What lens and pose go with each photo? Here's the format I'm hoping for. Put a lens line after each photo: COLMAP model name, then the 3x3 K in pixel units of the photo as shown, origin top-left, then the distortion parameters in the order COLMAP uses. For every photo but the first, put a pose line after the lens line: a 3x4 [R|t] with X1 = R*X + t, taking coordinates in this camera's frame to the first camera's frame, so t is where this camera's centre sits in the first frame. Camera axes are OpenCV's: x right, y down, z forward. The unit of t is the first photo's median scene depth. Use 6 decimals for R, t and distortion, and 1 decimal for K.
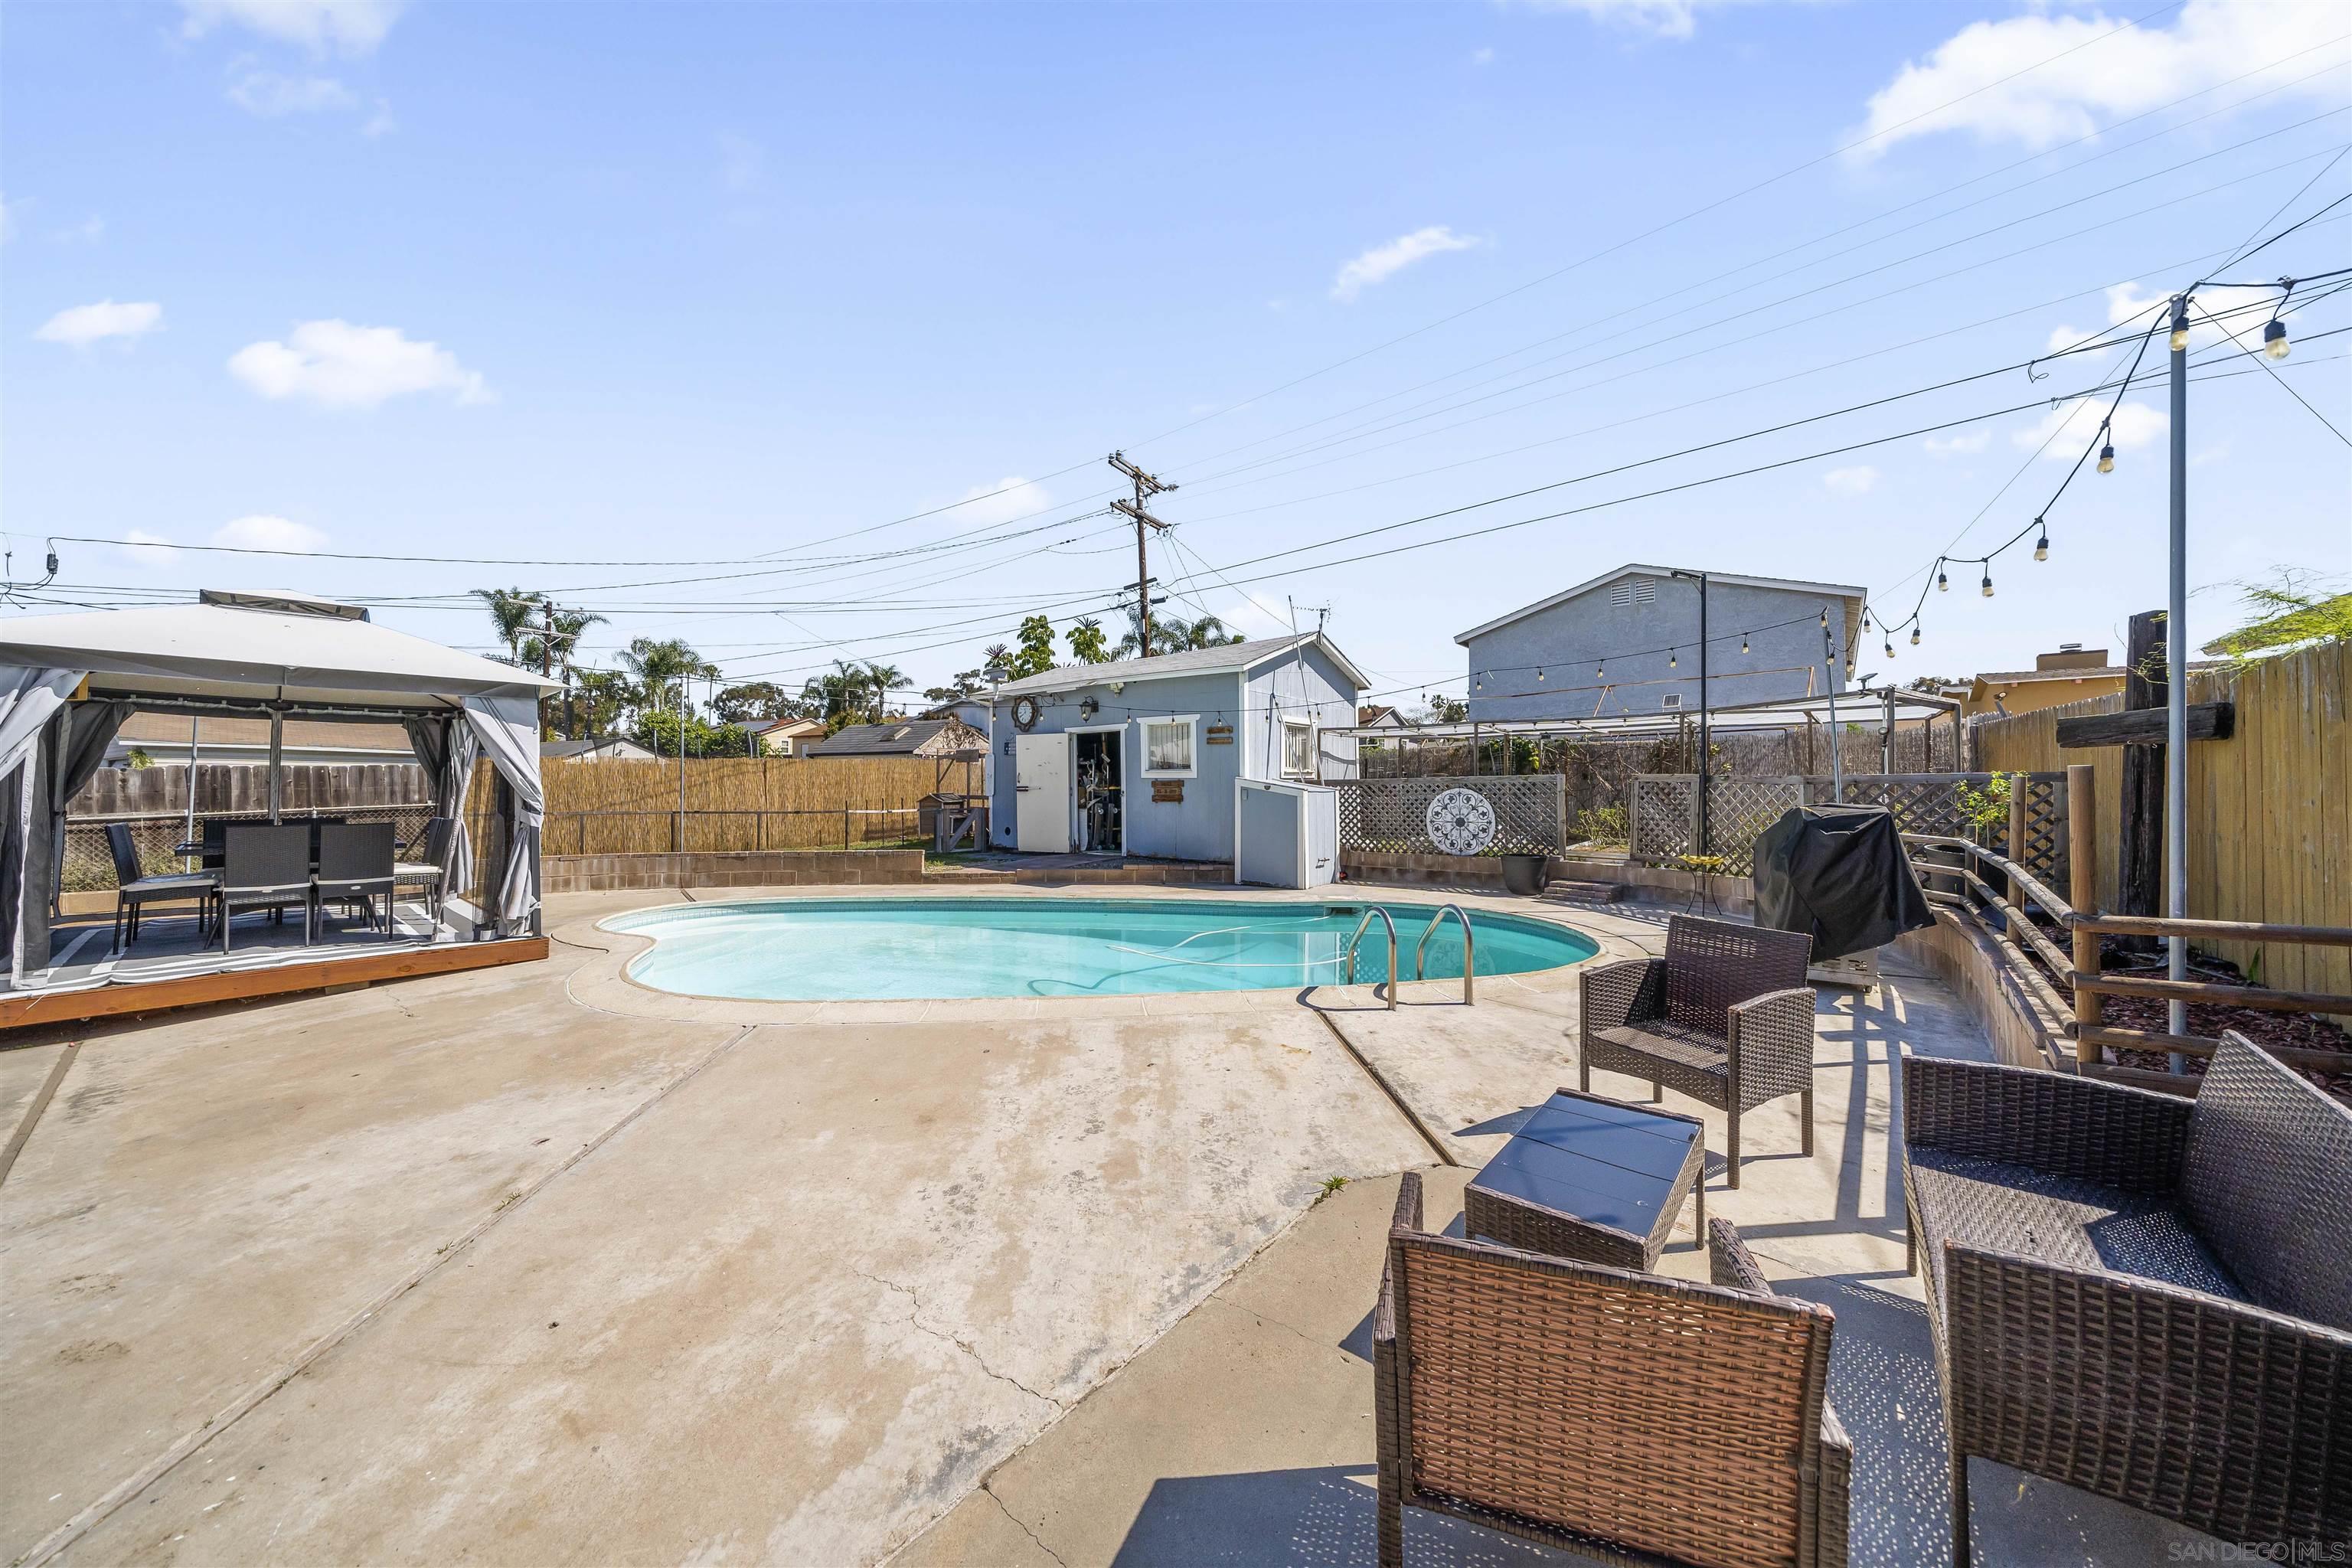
lens RADIAL K [[800.2, 0, 1175.6], [0, 800.2, 775.0], [0, 0, 1]] dist [-0.006534, 0.000071]
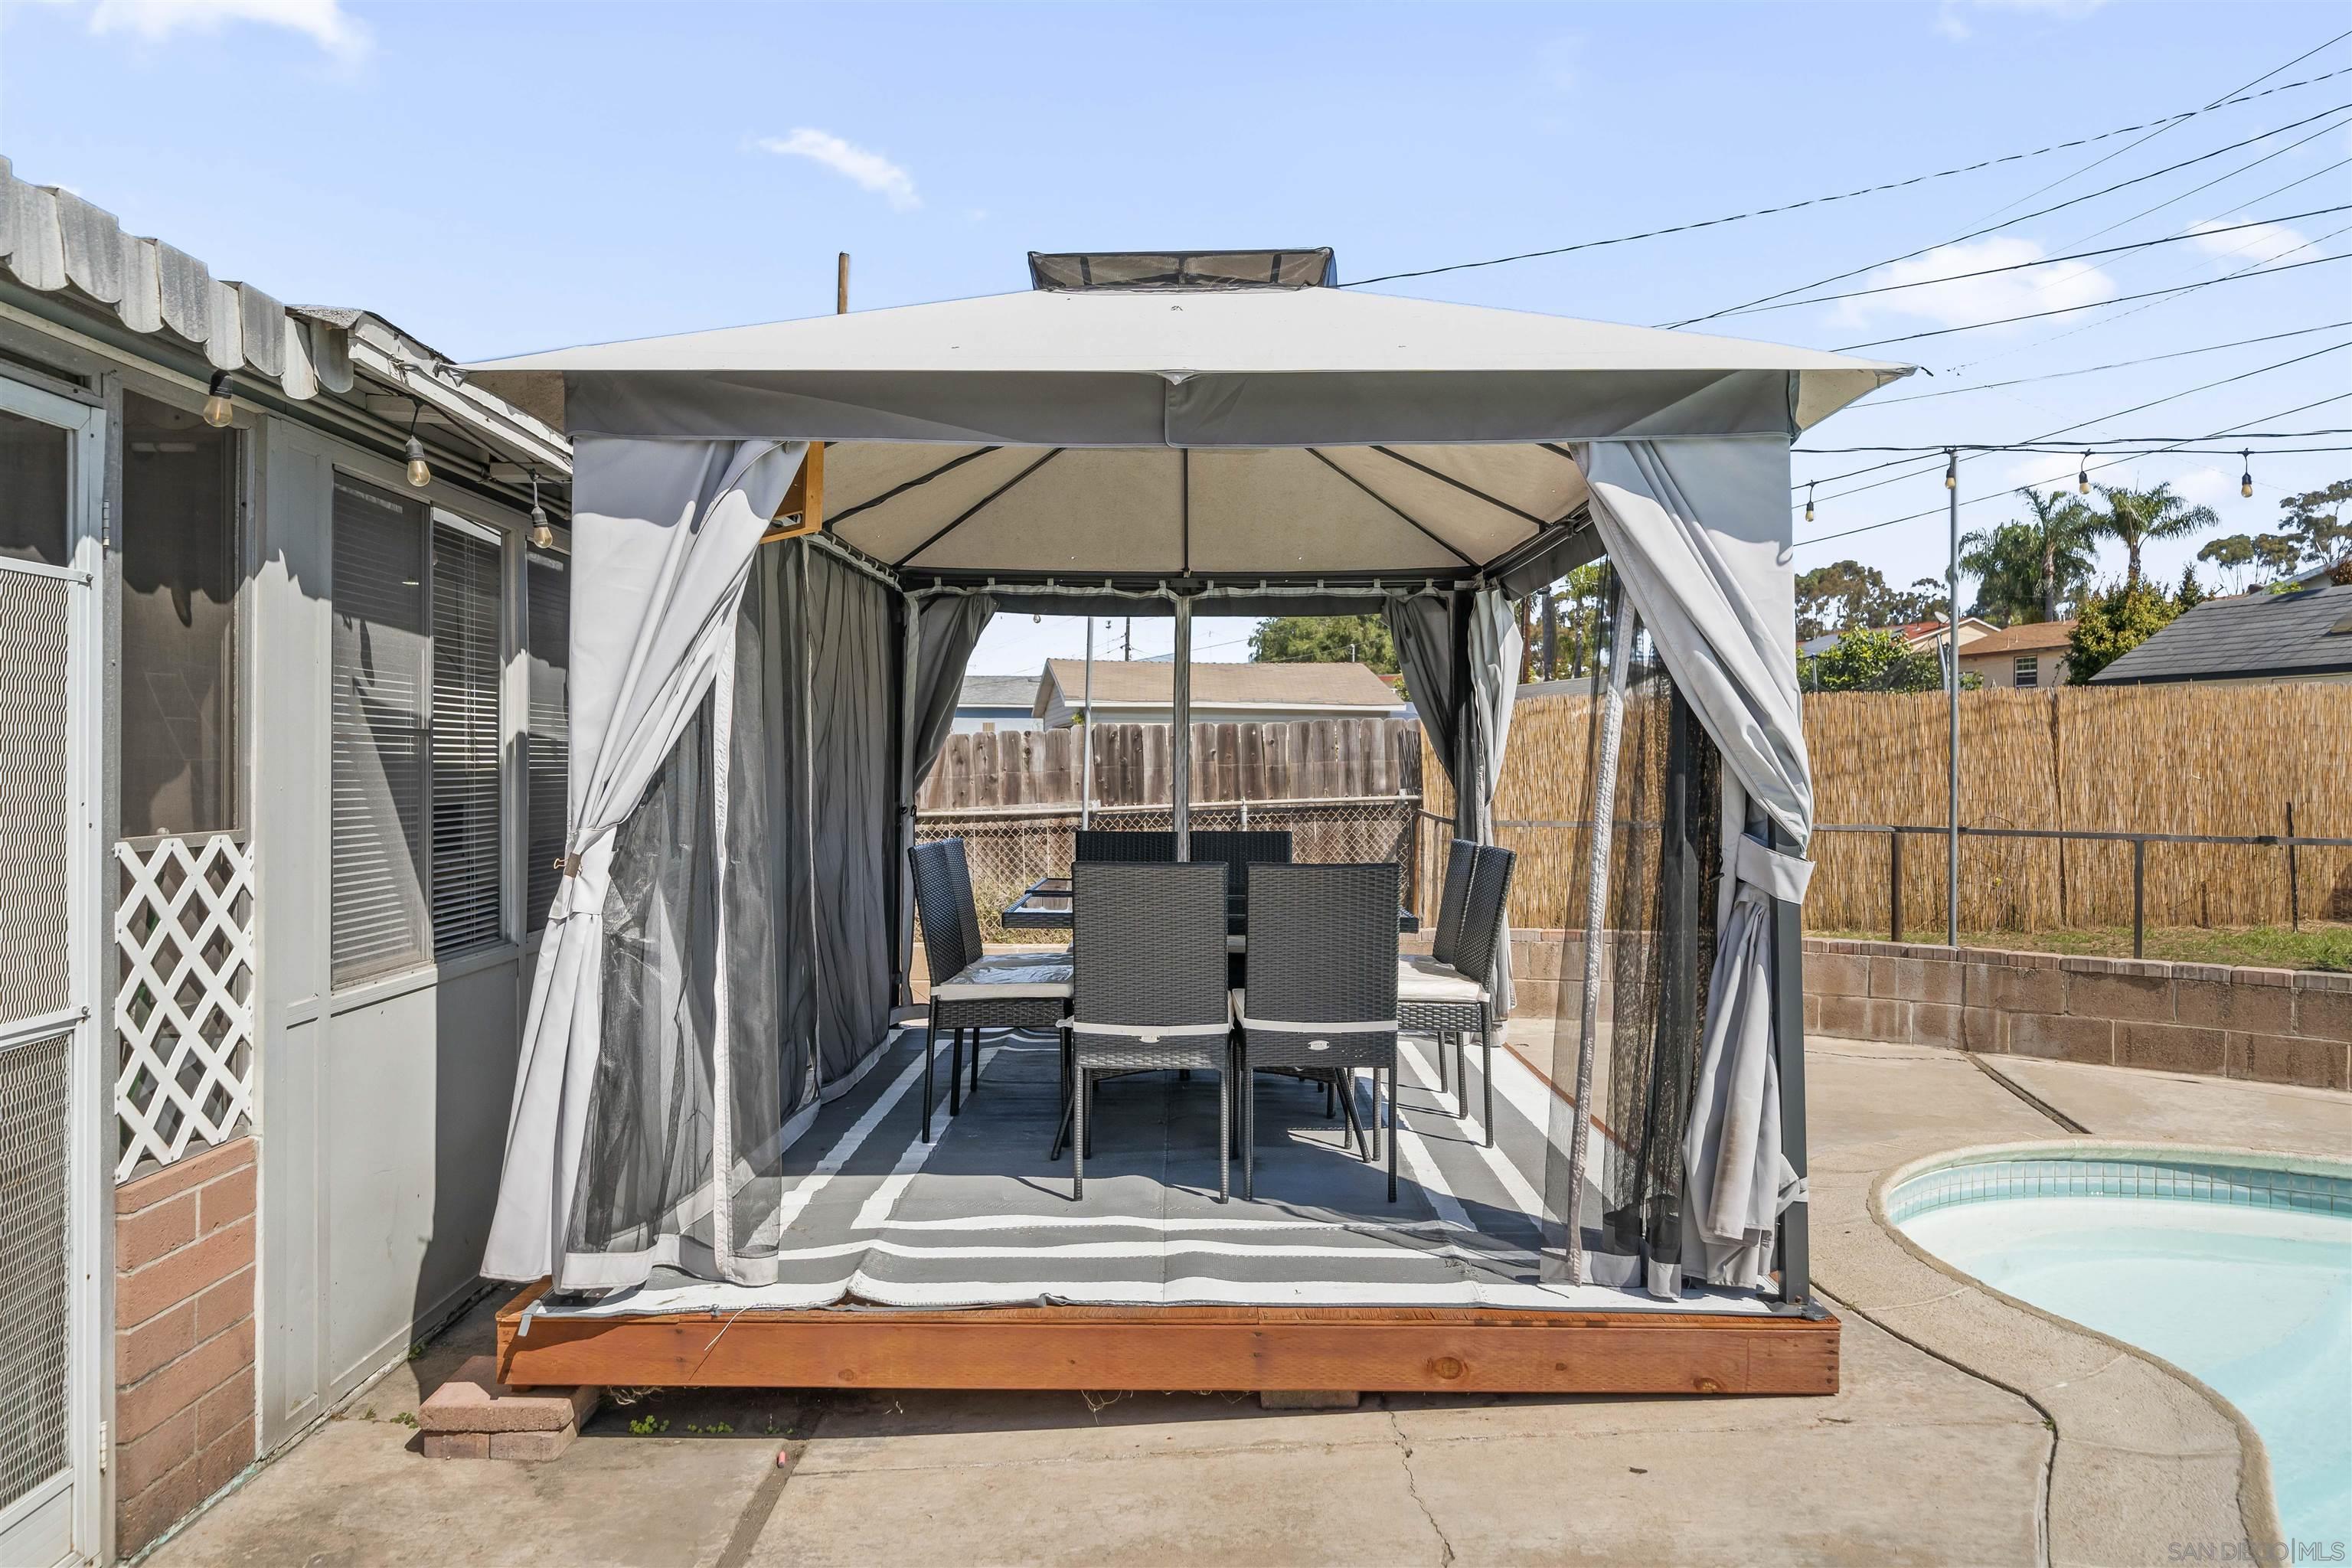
lens RADIAL K [[1574.8, 0, 1161.3], [0, 1574.8, 769.4], [0, 0, 1]] dist [-0.002258, -0.001800]
pose [[0.636237, 0.003057, -0.771488, -0.290735], [0.010679, 0.999861, 0.012768, 0.005734], [0.771420, -0.016362, 0.636116, 0.272564]]
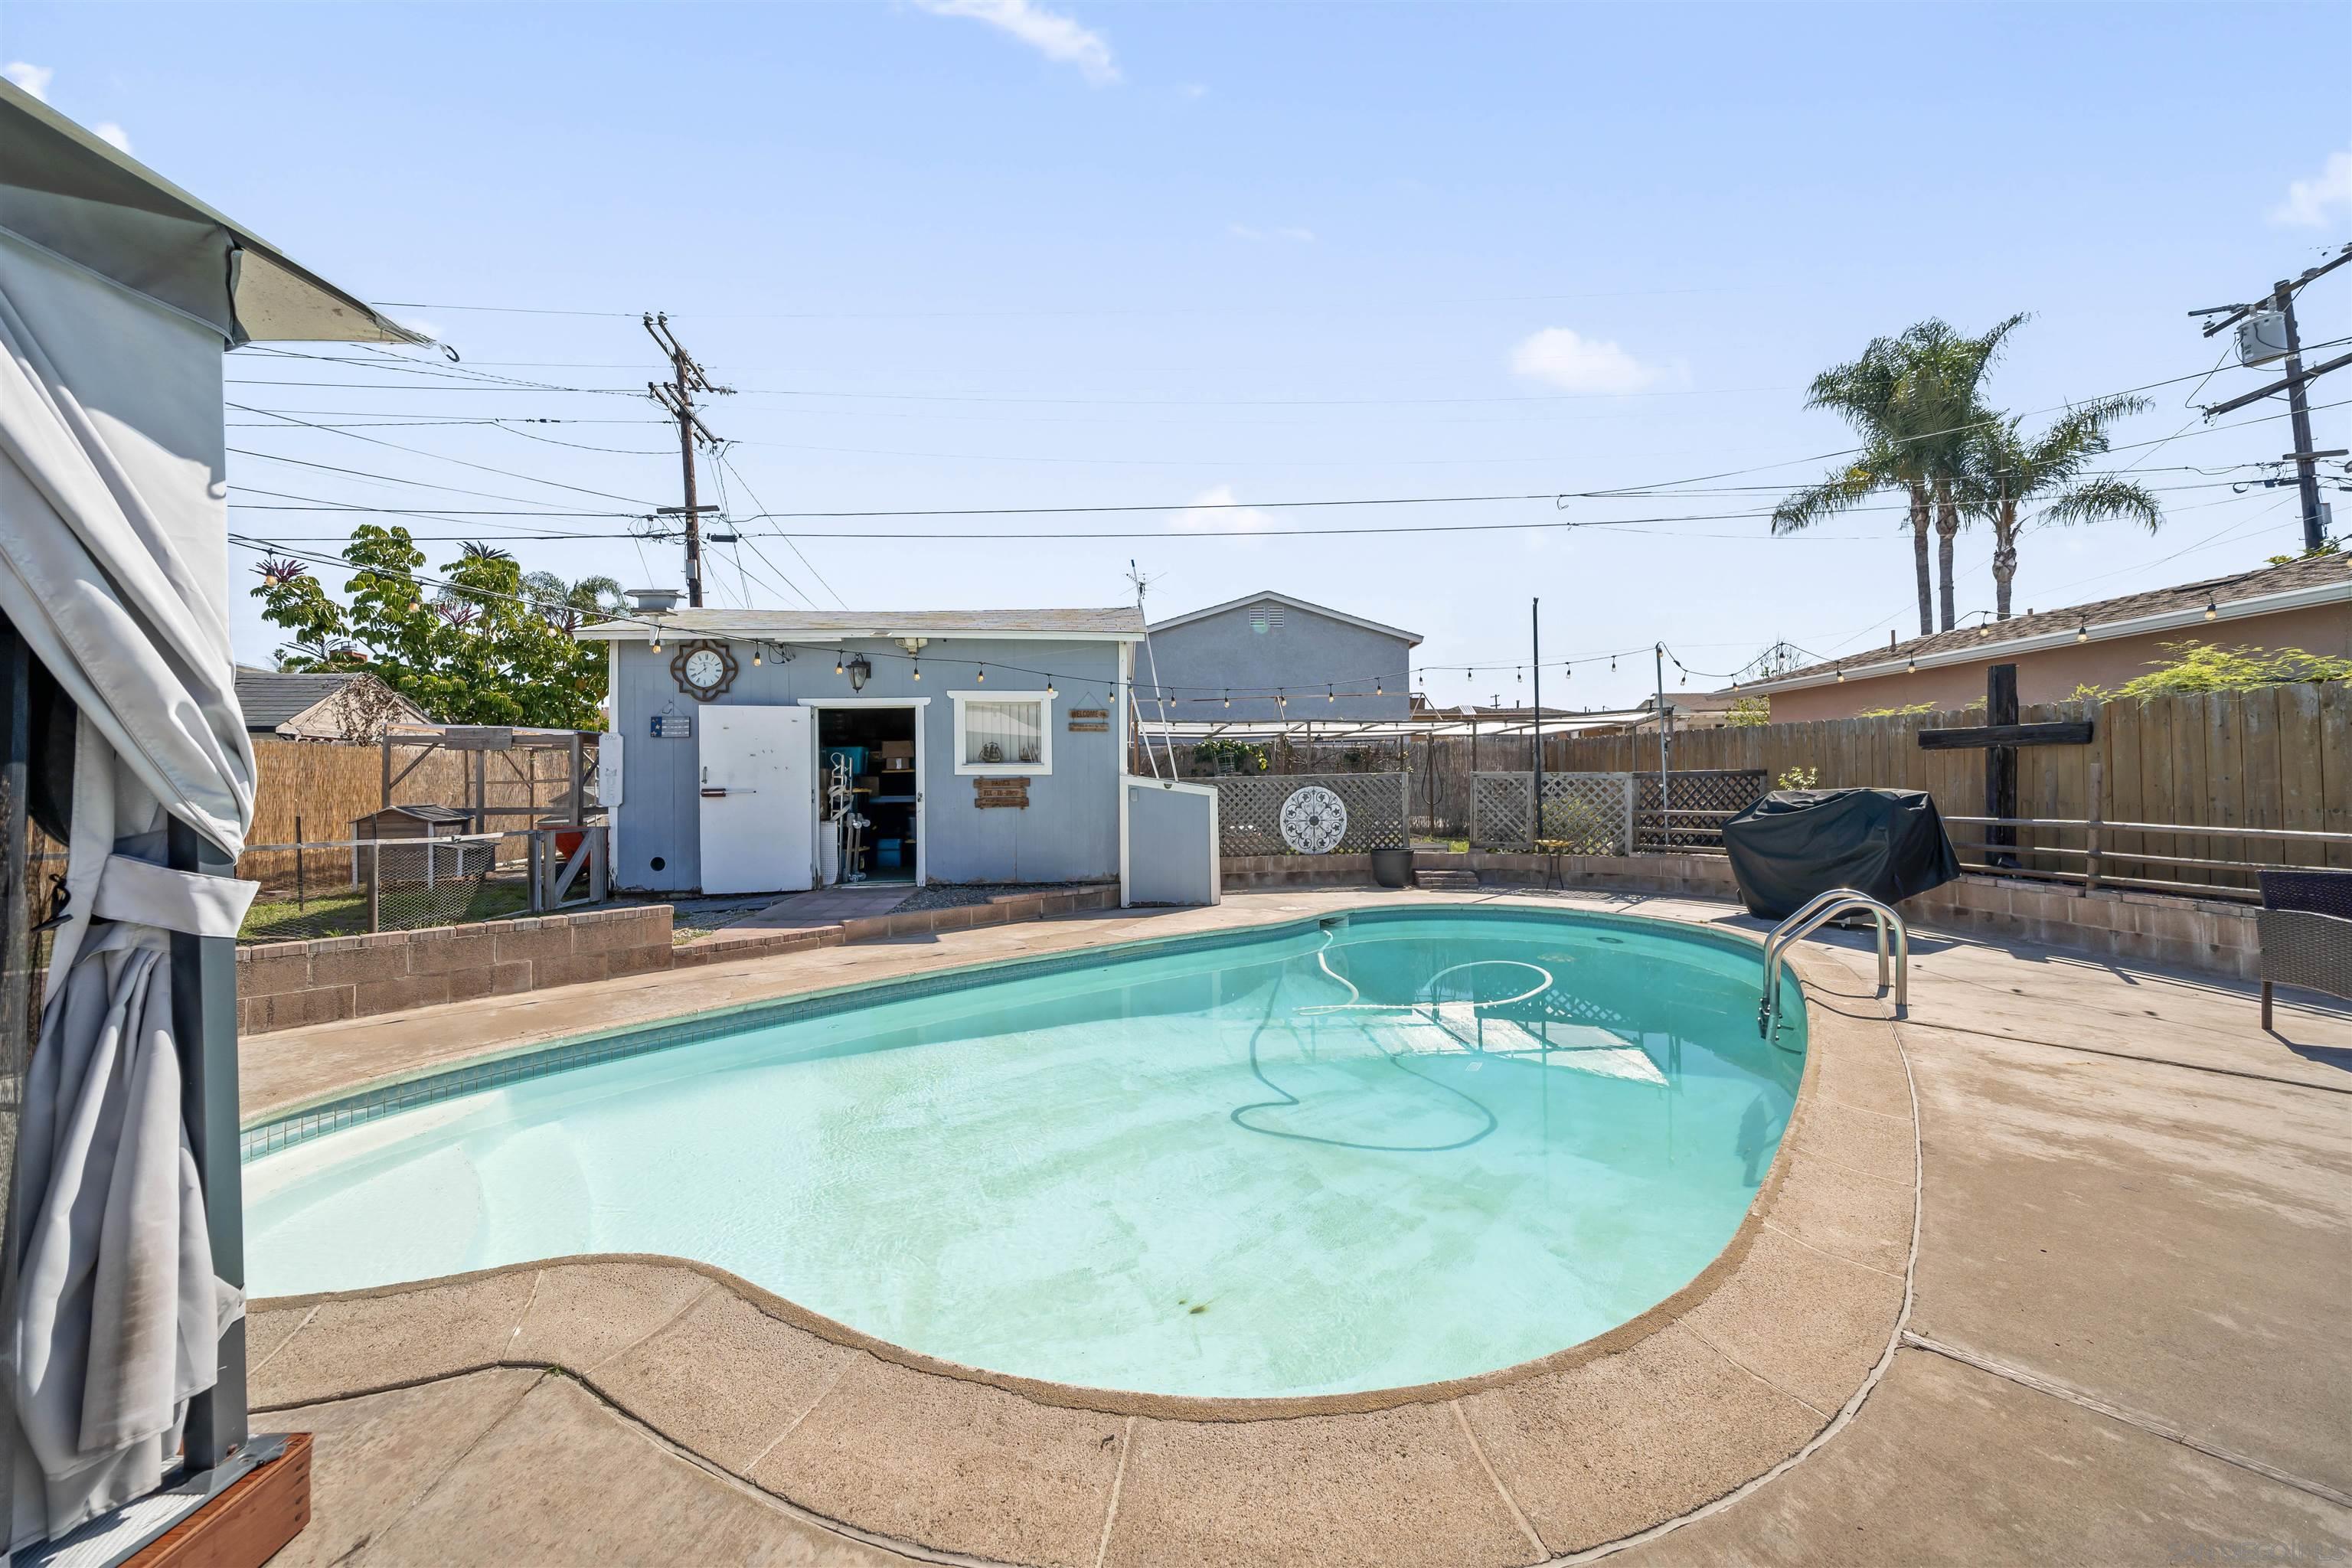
lens RADIAL K [[800.2, 0, 1178.4], [0, 800.2, 777.5], [0, 0, 1]] dist [-0.006534, 0.000071]
pose [[0.735744, 0.005178, 0.677240, -0.420991], [0.000786, 0.999964, -0.008499, 0.013789], [-0.677259, 0.006785, 0.735713, 0.374036]]
